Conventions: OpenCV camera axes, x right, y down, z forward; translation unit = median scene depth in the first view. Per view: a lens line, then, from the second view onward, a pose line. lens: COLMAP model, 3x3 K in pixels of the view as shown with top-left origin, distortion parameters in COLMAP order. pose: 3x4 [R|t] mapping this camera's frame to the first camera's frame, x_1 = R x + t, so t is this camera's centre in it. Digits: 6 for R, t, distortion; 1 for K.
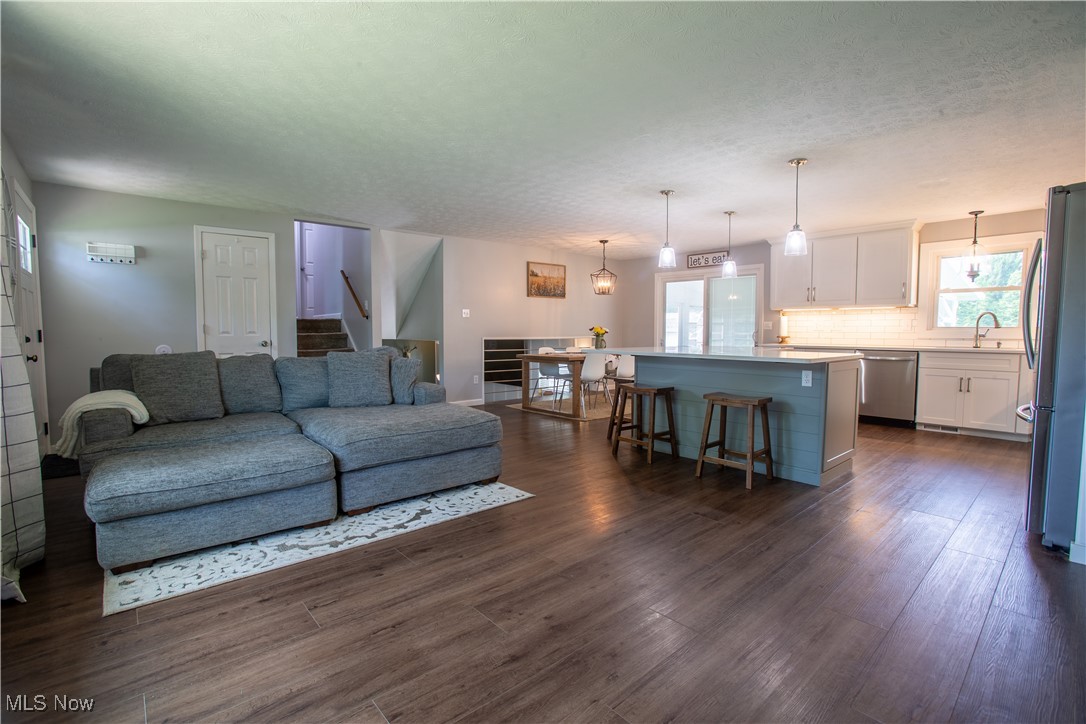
lens RADIAL K [[495.5, 0, 540.4], [0, 495.5, 363.2], [0, 0, 1]] dist [-0.071901, 0.031282]
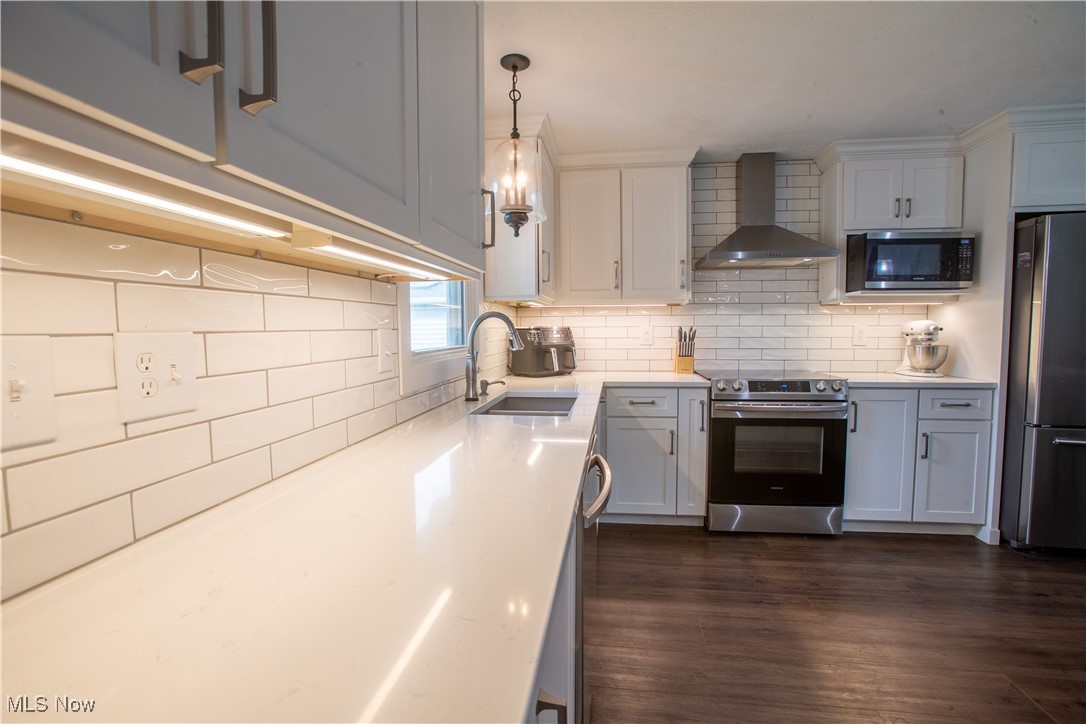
lens RADIAL K [[497.8, 0, 538.3], [0, 497.8, 362.6], [0, 0, 1]] dist [-0.082740, 0.039304]
pose [[-0.639102, -0.048857, 0.767569, 0.559216], [0.059642, 0.991827, 0.112791, -0.108199], [-0.766806, 0.117864, -0.630965, 1.221543]]
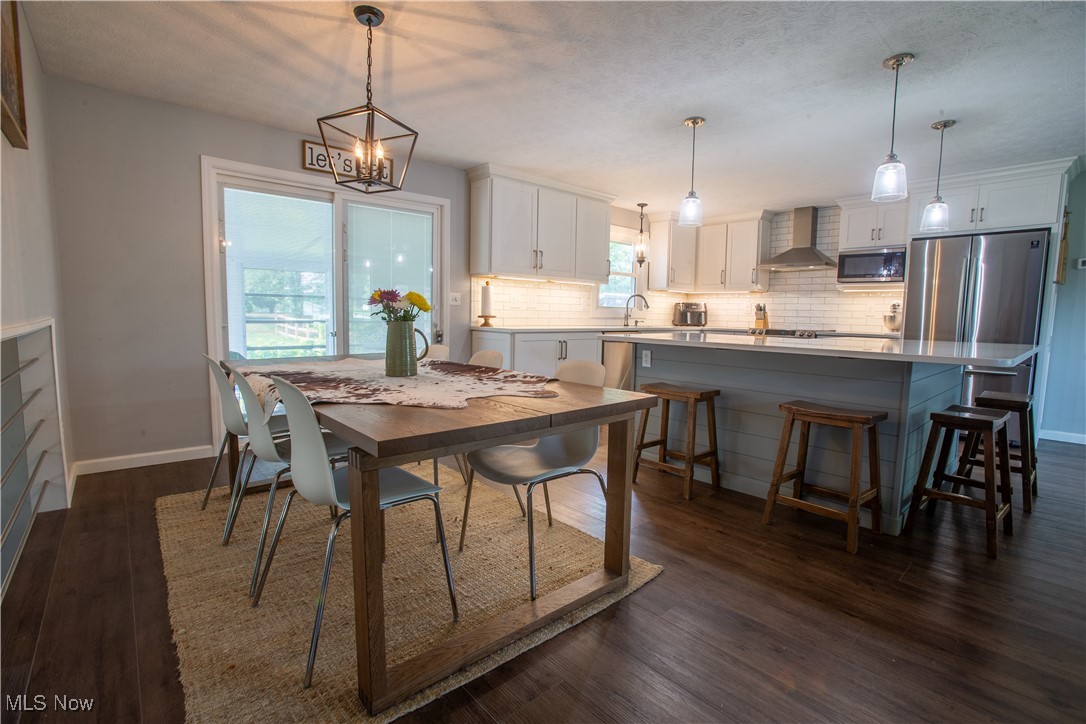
lens RADIAL K [[495.5, 0, 540.4], [0, 495.5, 363.2], [0, 0, 1]] dist [-0.071901, 0.031282]
pose [[0.004532, -0.098998, 0.995077, -0.257998], [0.048058, 0.993959, 0.098668, -0.069915], [-0.998834, 0.047374, 0.009262, 1.198797]]
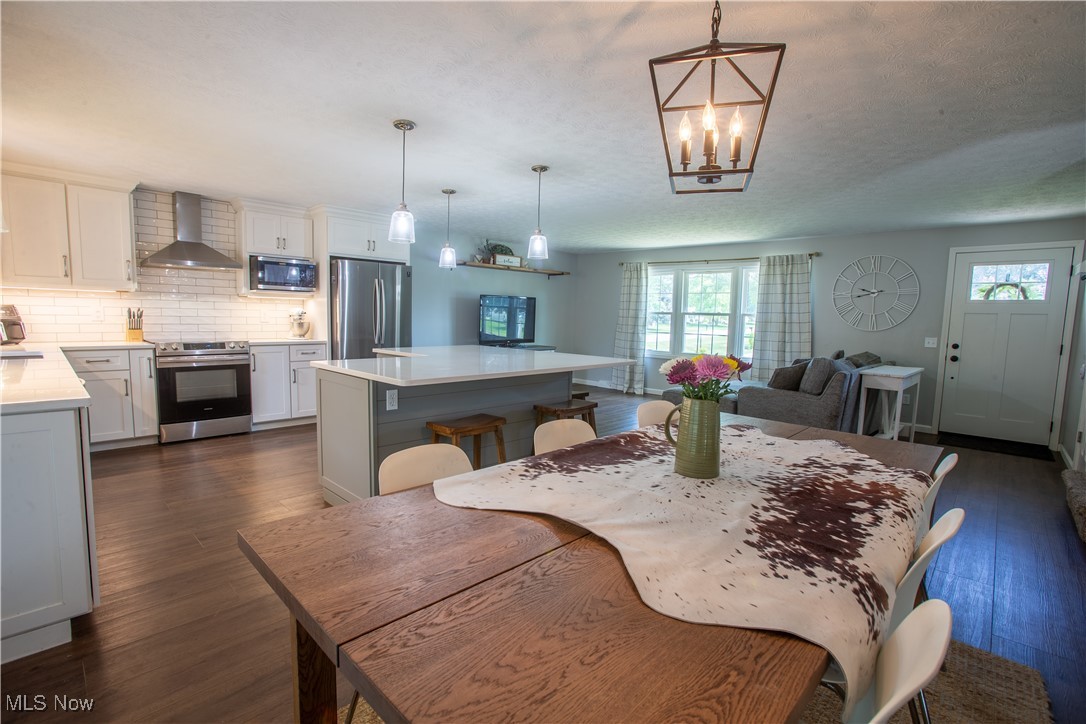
lens RADIAL K [[499.4, 0, 541.9], [0, 499.4, 365.9], [0, 0, 1]] dist [-0.058330, 0.021818]
pose [[-0.996147, -0.016562, -0.086116, 0.276162], [-0.030673, 0.985779, 0.165223, -0.133872], [0.082155, 0.167228, -0.982489, 1.594779]]
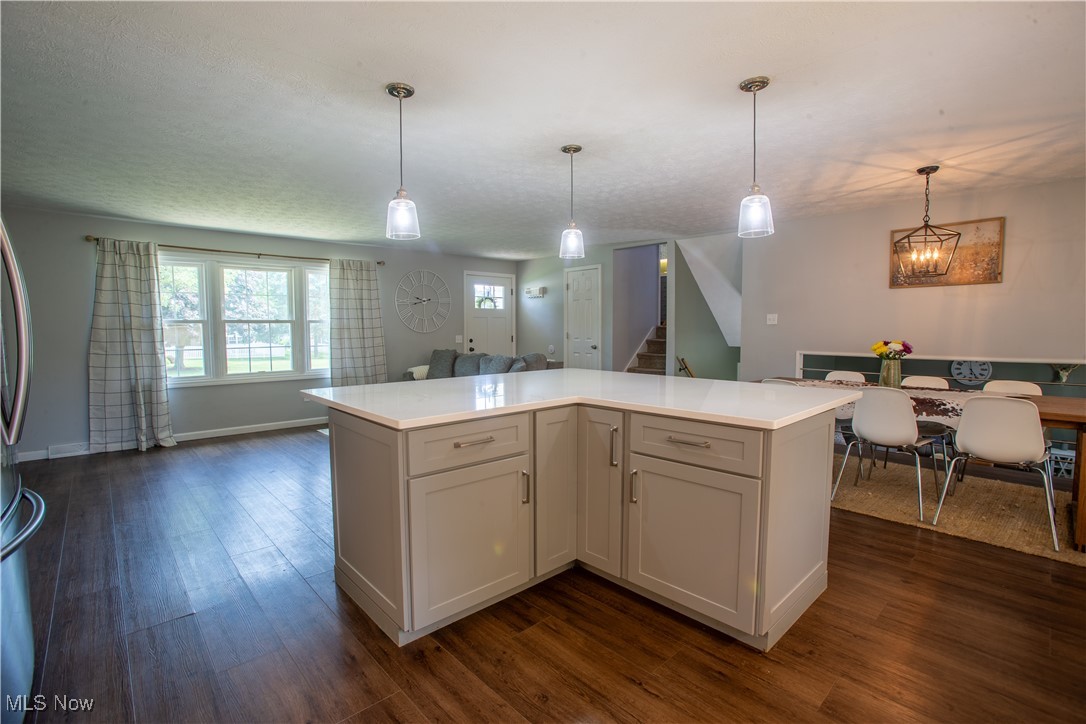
lens RADIAL K [[497.8, 0, 538.3], [0, 497.8, 362.6], [0, 0, 1]] dist [-0.082740, 0.039304]
pose [[0.008257, 0.074091, -0.997217, 0.807433], [-0.064536, 0.995212, 0.073408, -0.088269], [0.997881, 0.063750, 0.012999, 0.829289]]
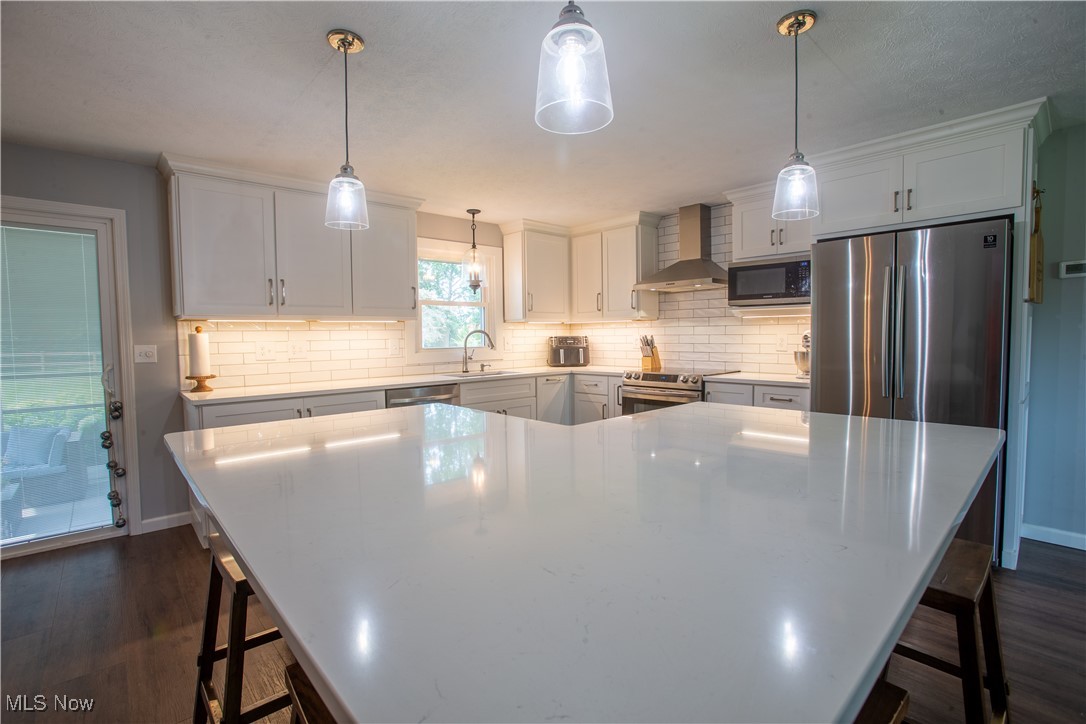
lens RADIAL K [[497.8, 0, 538.3], [0, 497.8, 362.6], [0, 0, 1]] dist [-0.082740, 0.039304]
pose [[-0.010437, -0.053559, 0.998510, 0.035832], [0.079981, 0.995320, 0.054224, -0.086967], [-0.996742, 0.080428, -0.006104, 0.878430]]
